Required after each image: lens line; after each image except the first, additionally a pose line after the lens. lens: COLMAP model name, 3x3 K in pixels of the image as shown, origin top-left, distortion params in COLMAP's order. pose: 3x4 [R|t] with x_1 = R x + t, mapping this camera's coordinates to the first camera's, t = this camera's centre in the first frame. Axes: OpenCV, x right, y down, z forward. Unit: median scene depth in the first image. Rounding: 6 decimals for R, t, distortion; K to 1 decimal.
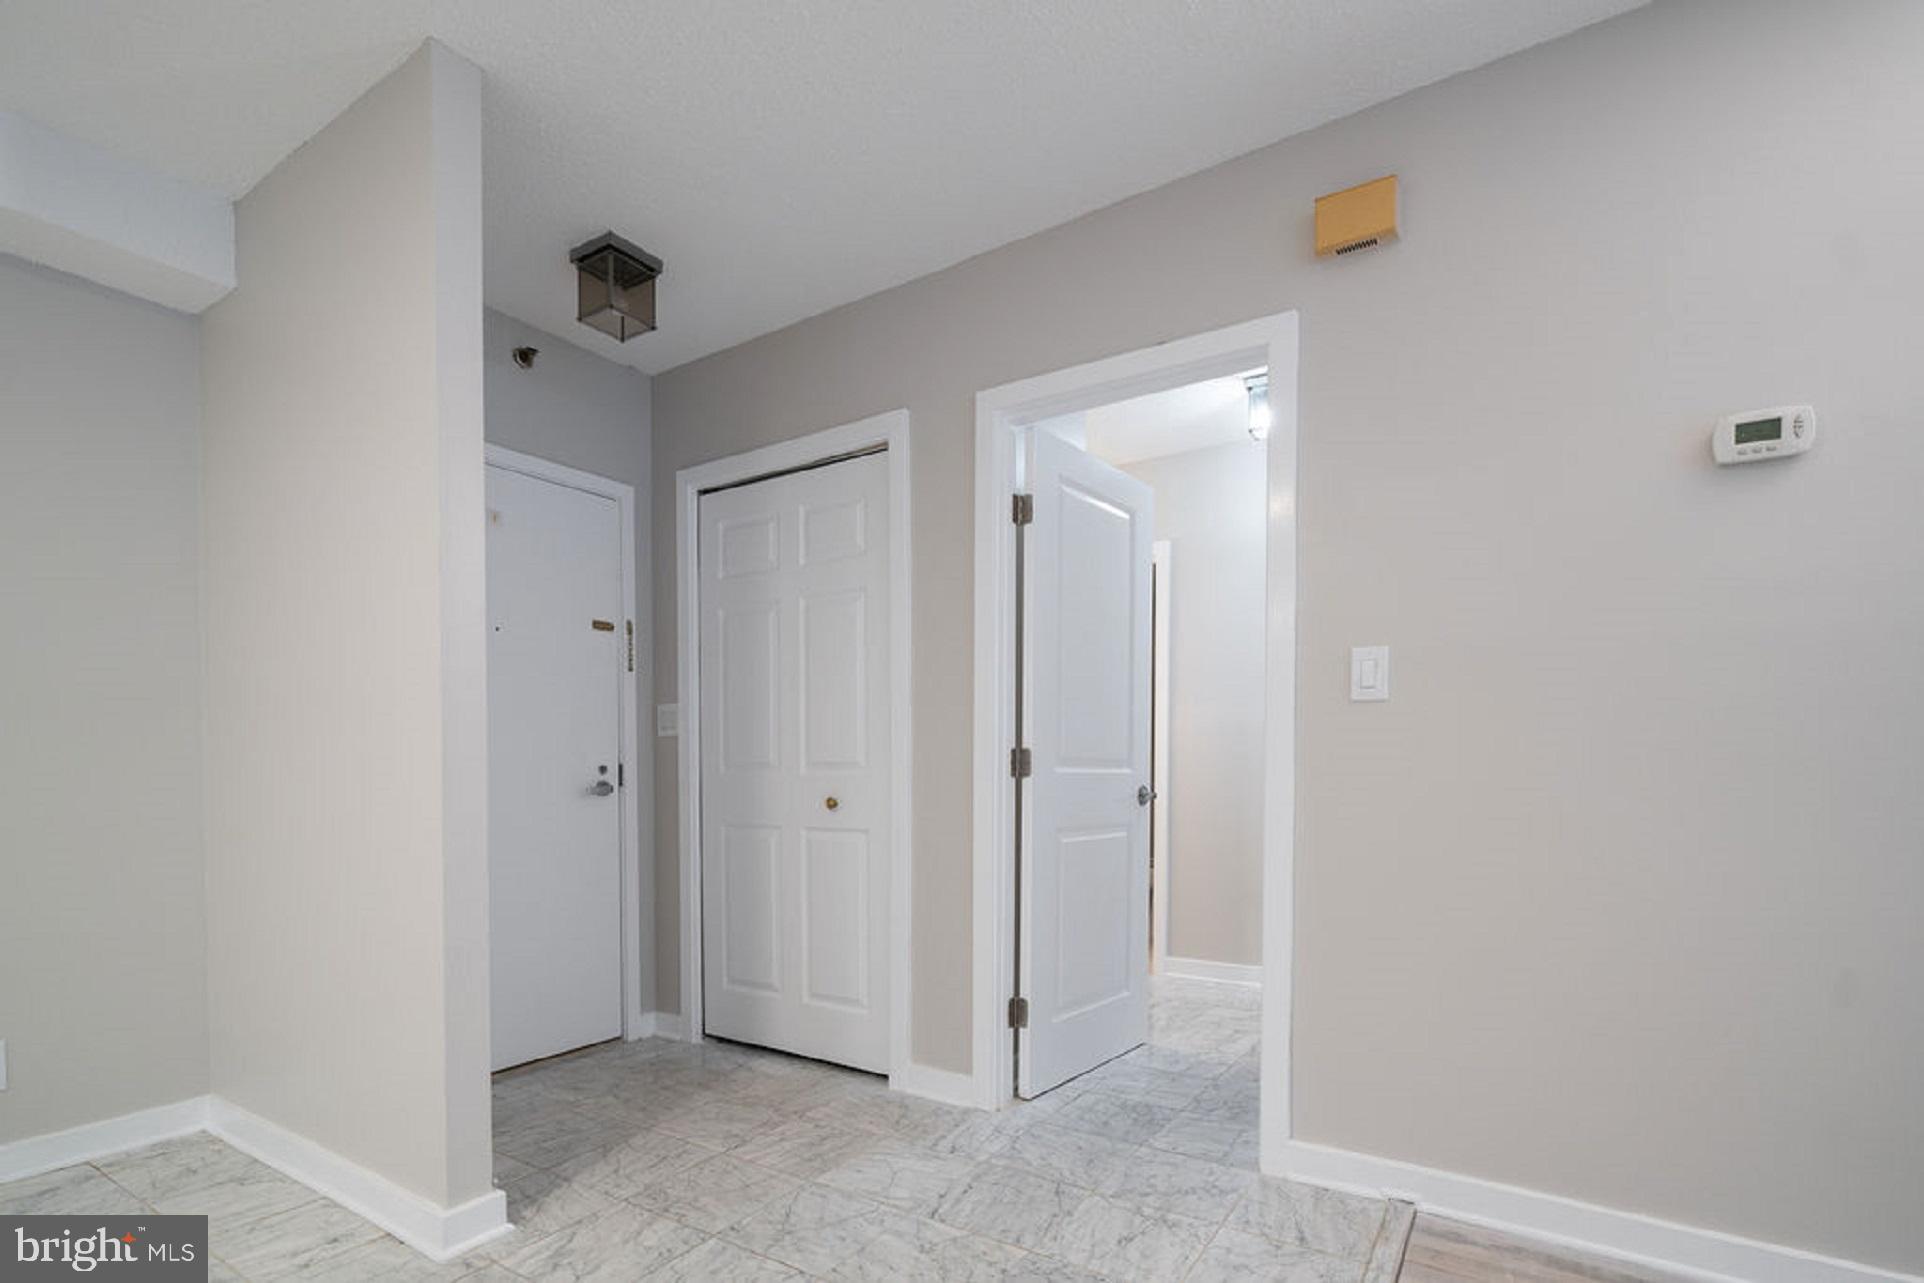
lens RADIAL K [[863.0, 0, 965.1], [0, 863.0, 781.1], [0, 0, 1]] dist [-0.000766, 0.002304]
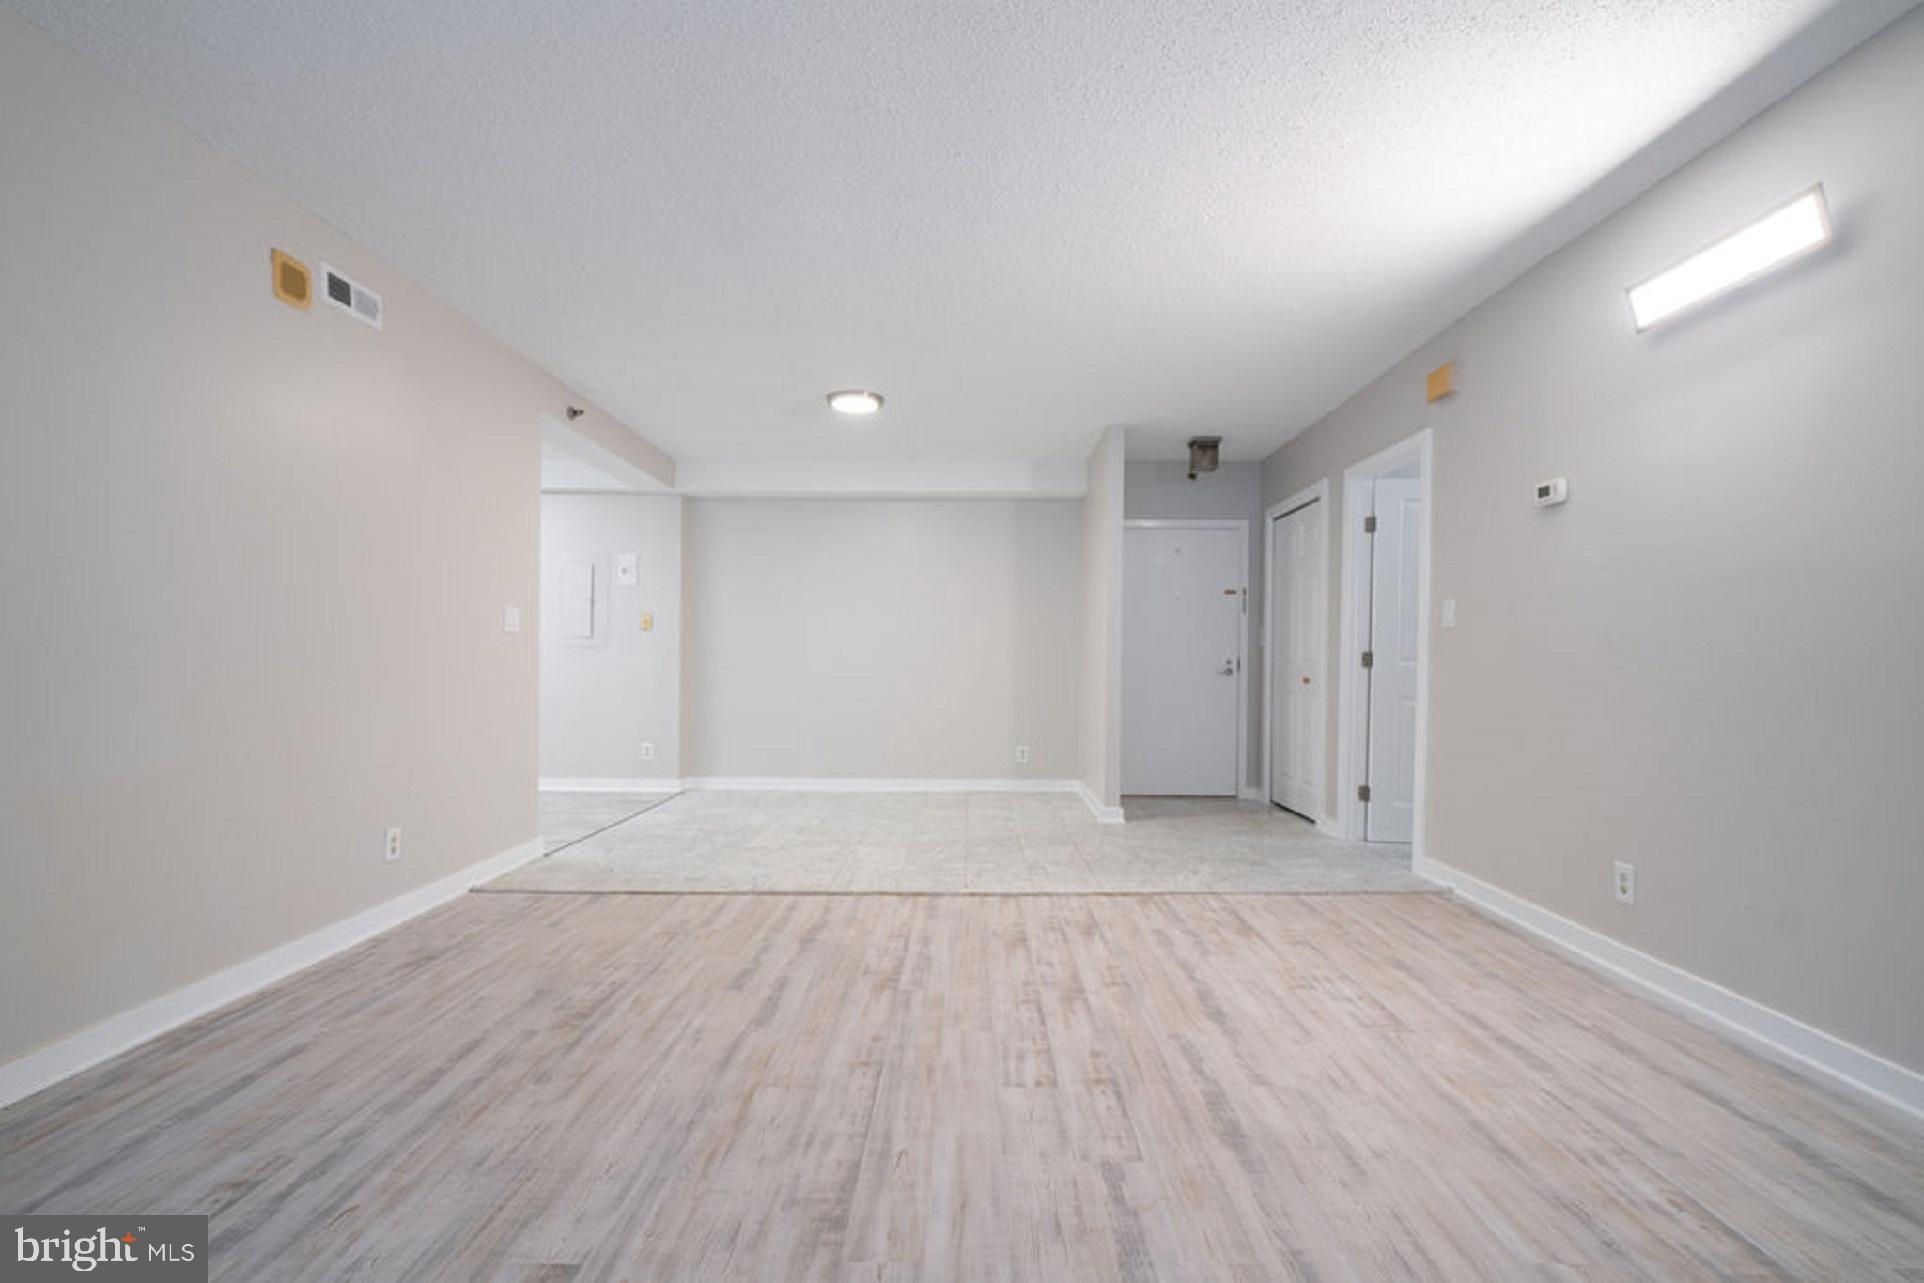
lens RADIAL K [[863.0, 0, 970.8], [0, 863.0, 673.4], [0, 0, 1]] dist [-0.000766, 0.002304]
pose [[0.521014, 0.021795, -0.853270, 1.155448], [-0.028647, 0.999557, 0.008040, 0.016900], [0.853067, 0.020254, 0.521408, -0.674881]]
